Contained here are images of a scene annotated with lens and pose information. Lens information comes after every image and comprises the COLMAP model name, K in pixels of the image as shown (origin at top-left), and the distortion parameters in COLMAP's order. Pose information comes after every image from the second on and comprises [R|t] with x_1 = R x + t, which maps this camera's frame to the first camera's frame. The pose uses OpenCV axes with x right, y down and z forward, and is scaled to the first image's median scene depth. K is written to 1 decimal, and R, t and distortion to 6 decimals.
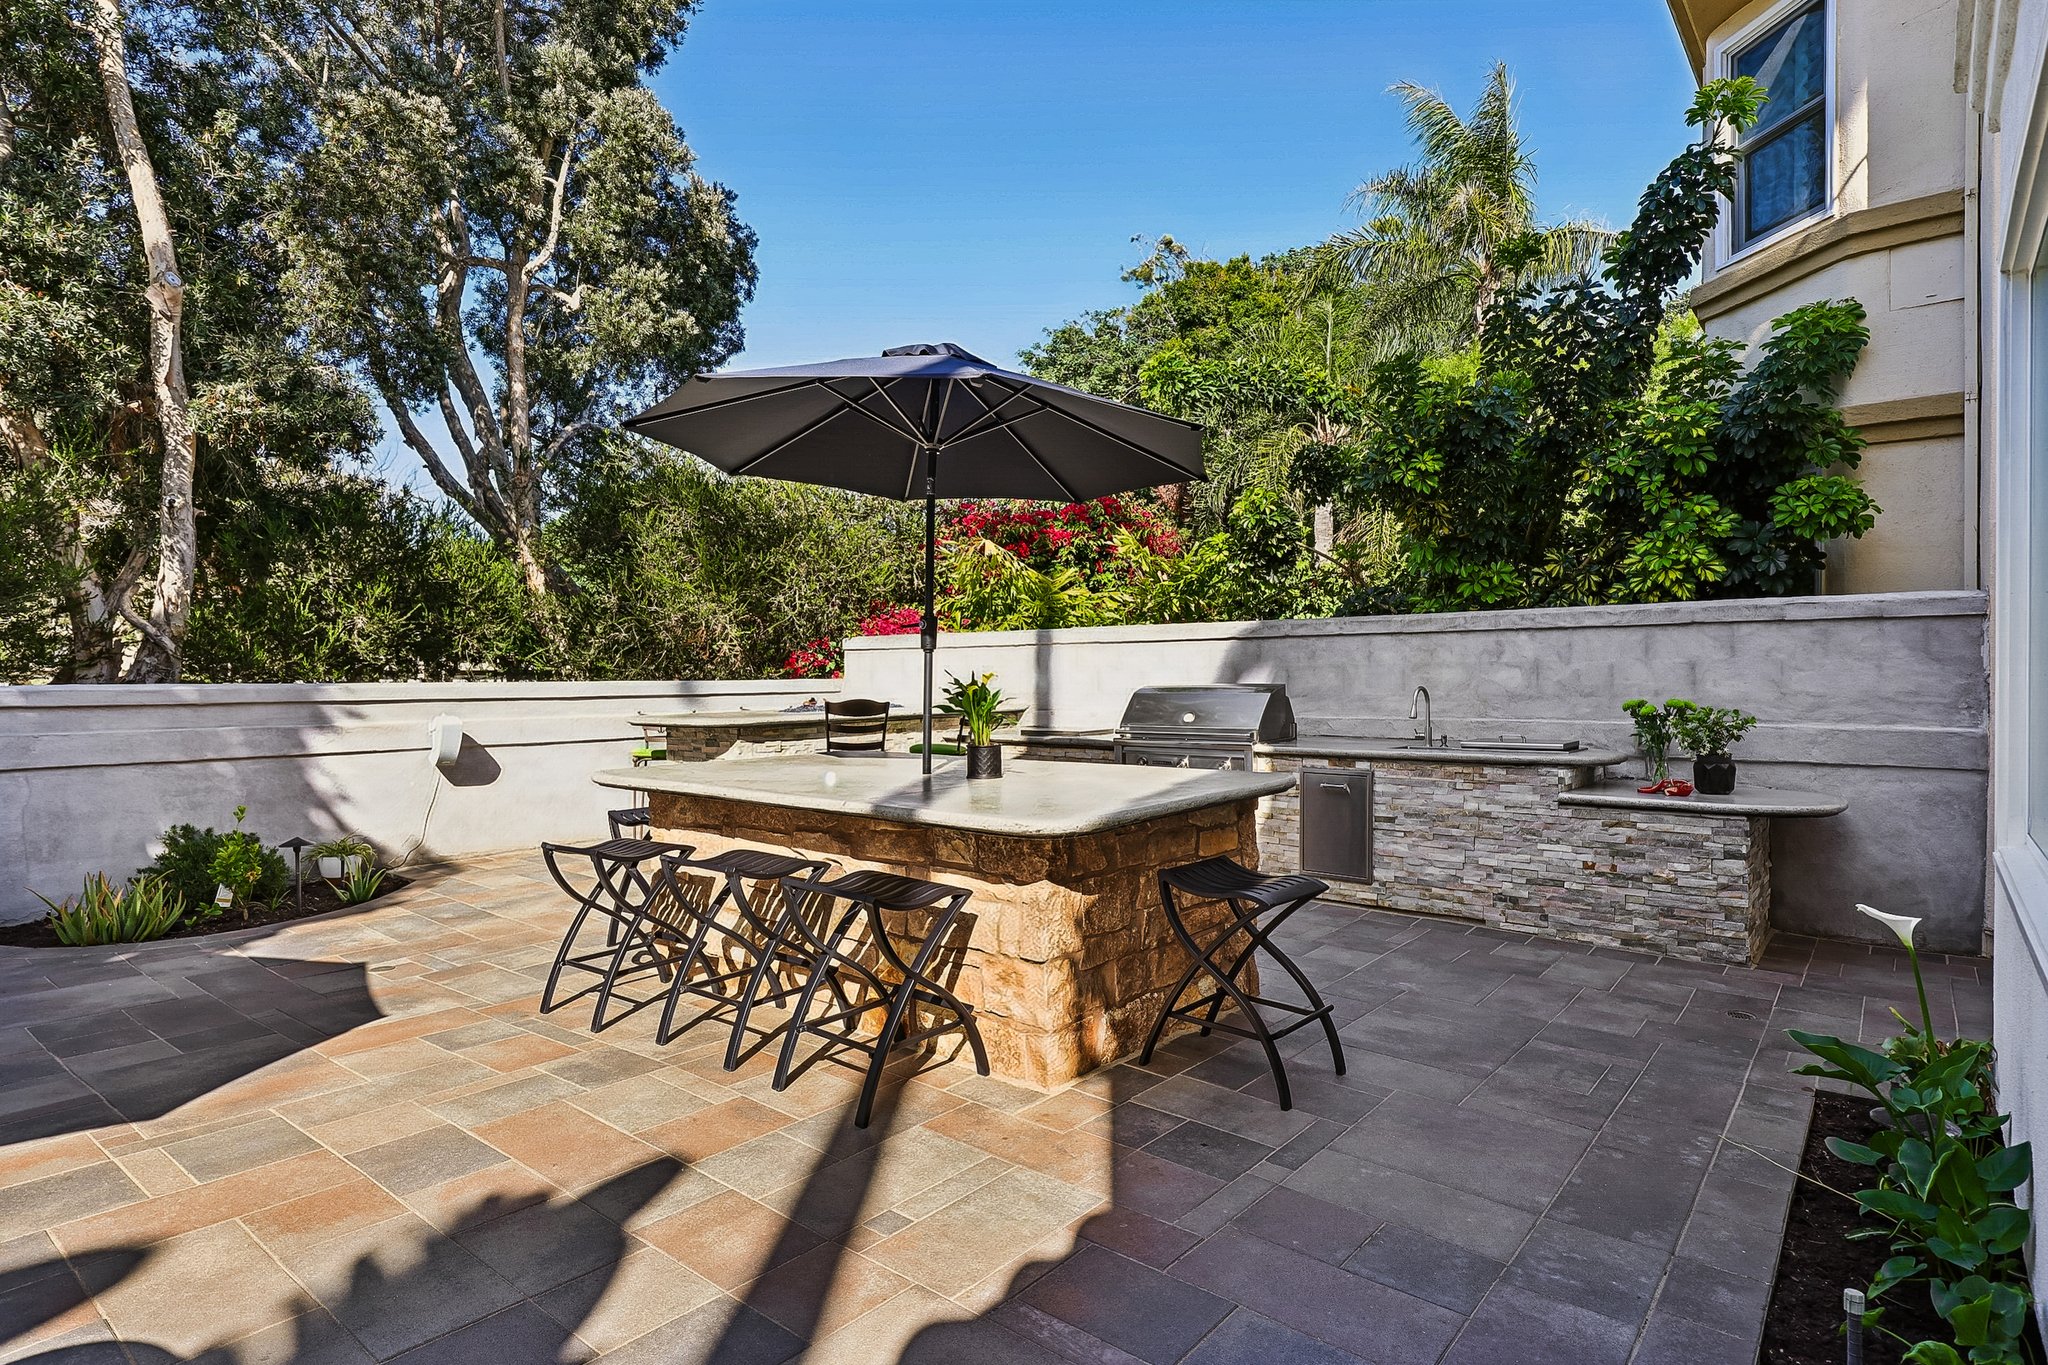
lens RADIAL K [[1094.6, 0, 1033.4], [0, 1094.6, 678.6], [0, 0, 1]] dist [0.003816, -0.001059]
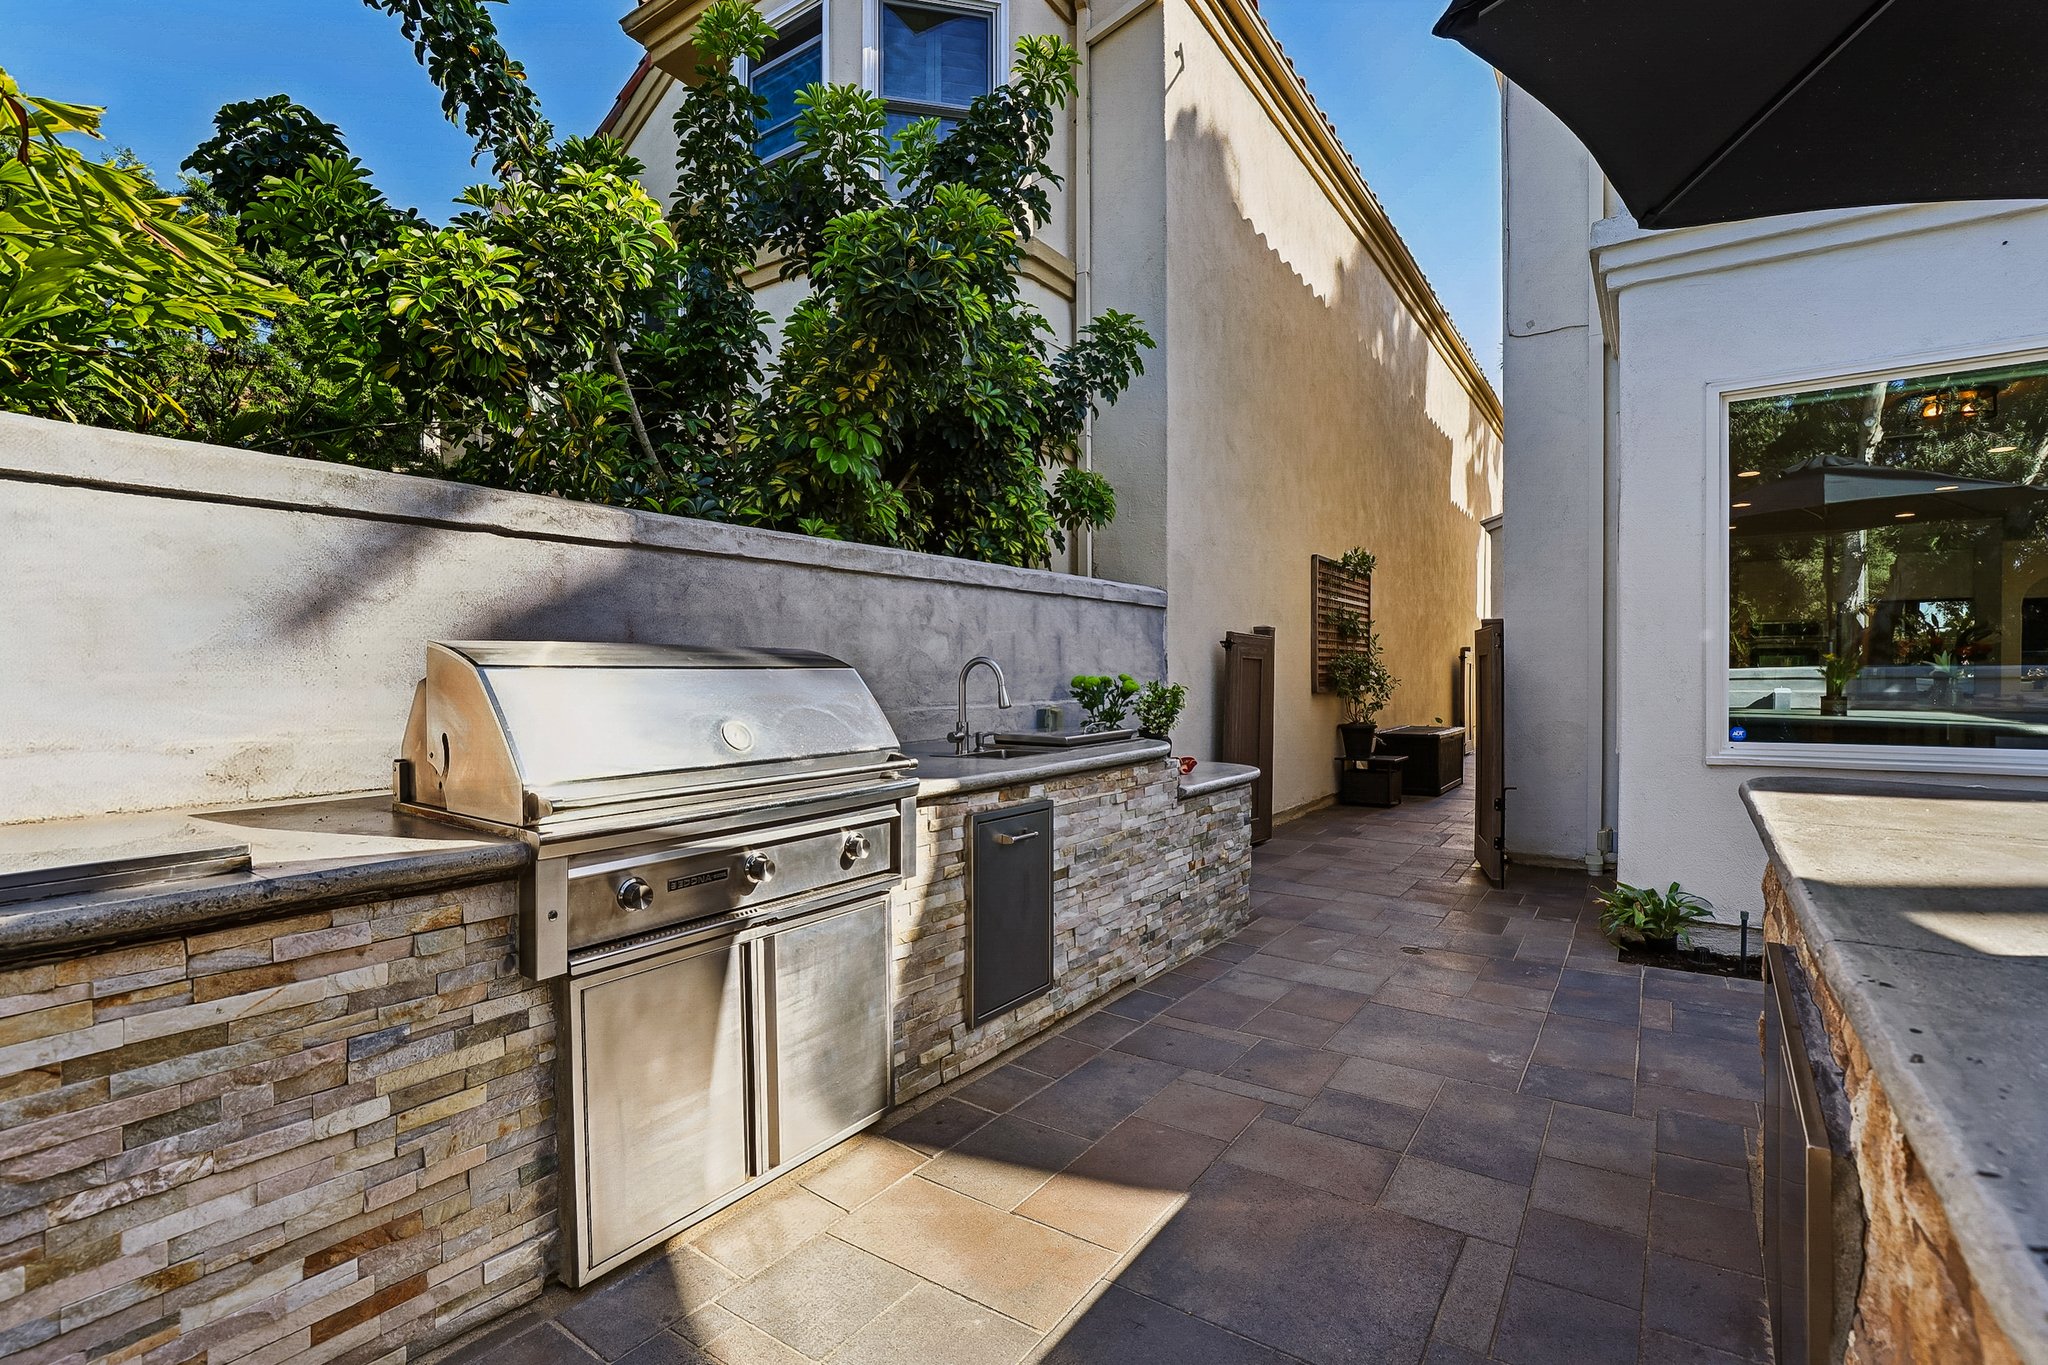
lens RADIAL K [[949.5, 0, 1031.8], [0, 949.5, 677.7], [0, 0, 1]] dist [-0.019595, 0.005376]
pose [[-0.086991, -0.001941, 0.996207, -0.206393], [0.002842, 0.999994, 0.002197, 0.018907], [-0.996205, 0.003022, -0.086985, 1.091739]]
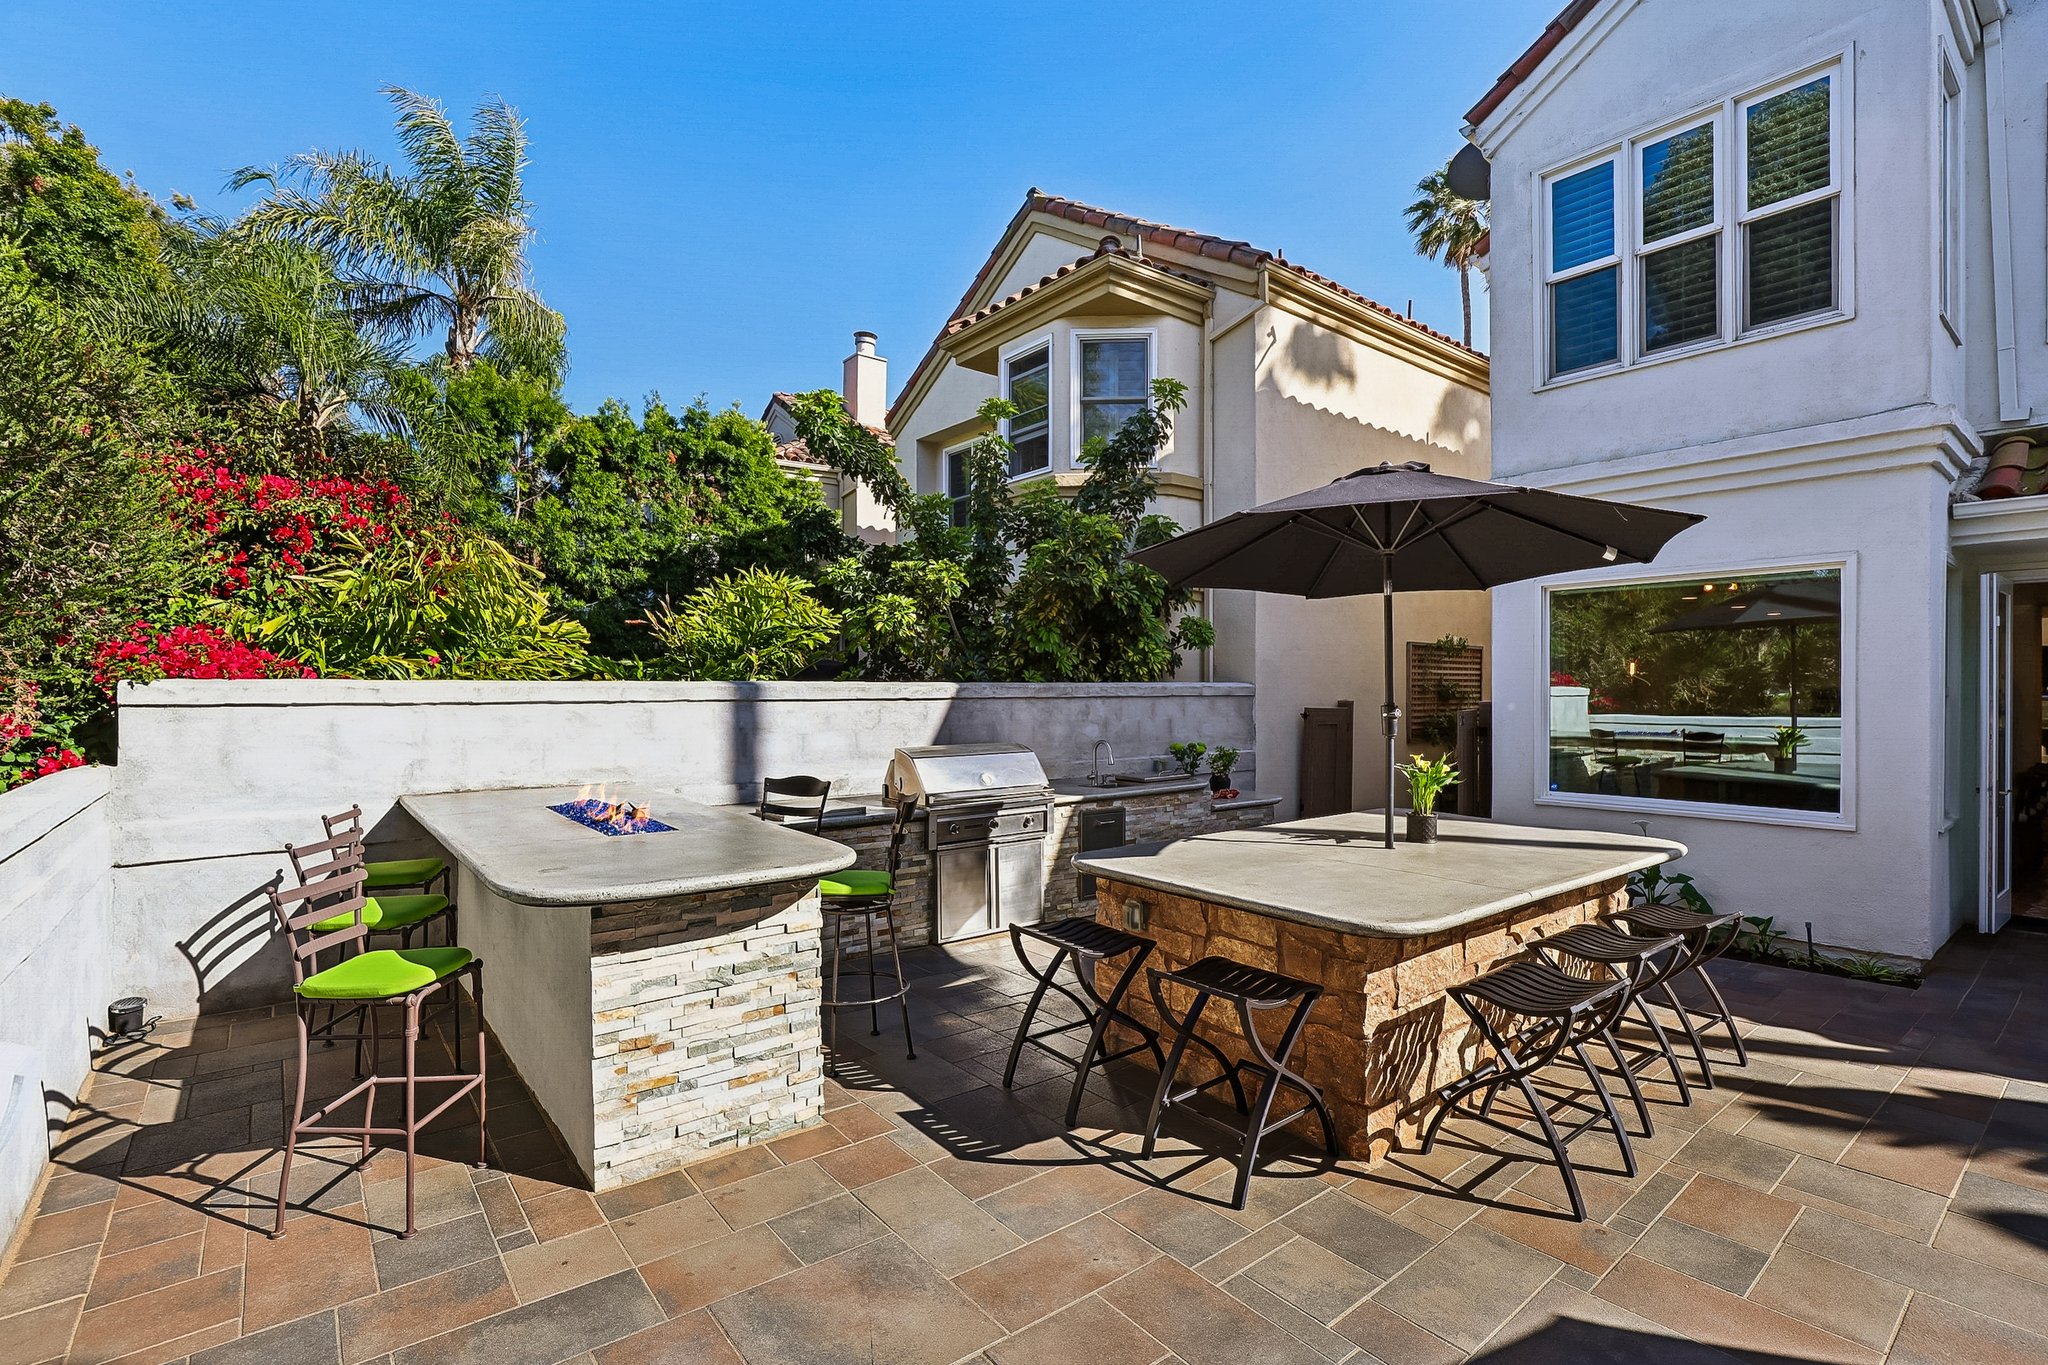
lens RADIAL K [[949.5, 0, 1039.5], [0, 949.5, 684.1], [0, 0, 1]] dist [-0.019595, 0.005376]
pose [[0.198108, 0.009579, 0.980133, -0.865070], [-0.002266, 0.999954, -0.009315, -0.054761], [-0.980178, -0.000375, 0.198121, 0.904952]]
